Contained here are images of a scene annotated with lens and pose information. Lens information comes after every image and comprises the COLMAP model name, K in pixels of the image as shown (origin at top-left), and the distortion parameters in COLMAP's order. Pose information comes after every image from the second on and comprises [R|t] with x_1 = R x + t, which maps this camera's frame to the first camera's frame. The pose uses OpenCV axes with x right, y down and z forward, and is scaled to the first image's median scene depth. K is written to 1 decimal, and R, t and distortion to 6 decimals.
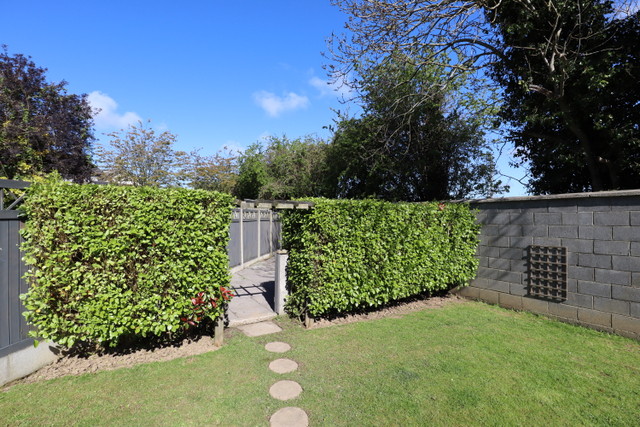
lens RADIAL K [[323.4, 0, 320.1], [0, 323.4, 216.4], [0, 0, 1]] dist [-0.038710, 0.004300]
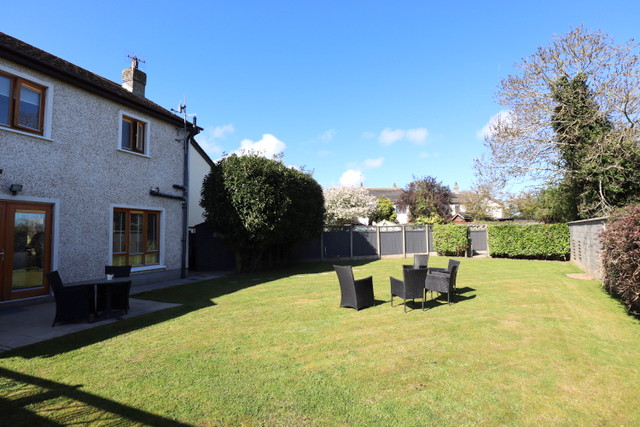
lens RADIAL K [[323.4, 0, 321.9], [0, 323.4, 210.4], [0, 0, 1]] dist [-0.038710, 0.004300]
pose [[0.452023, -0.061936, -0.889854, 2.058635], [0.018572, 0.998024, -0.060031, -0.032586], [0.891813, 0.010609, 0.452280, -2.073950]]
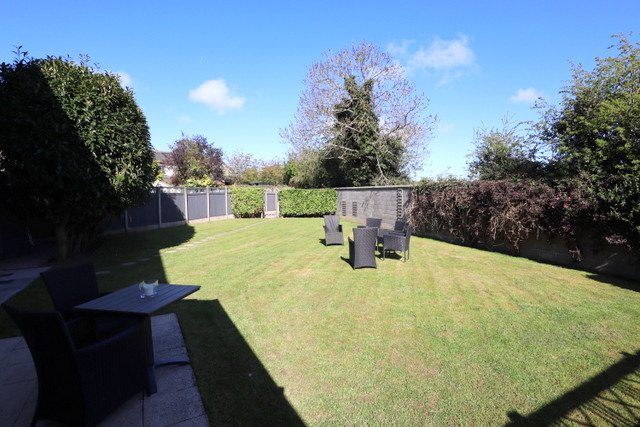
lens RADIAL K [[323.4, 0, 321.4], [0, 323.4, 210.2], [0, 0, 1]] dist [-0.038710, 0.004300]
pose [[0.977187, 0.014237, -0.211904, 1.175306], [-0.000719, 0.997967, 0.063732, -0.040135], [0.212380, -0.062125, 0.975210, -2.615845]]
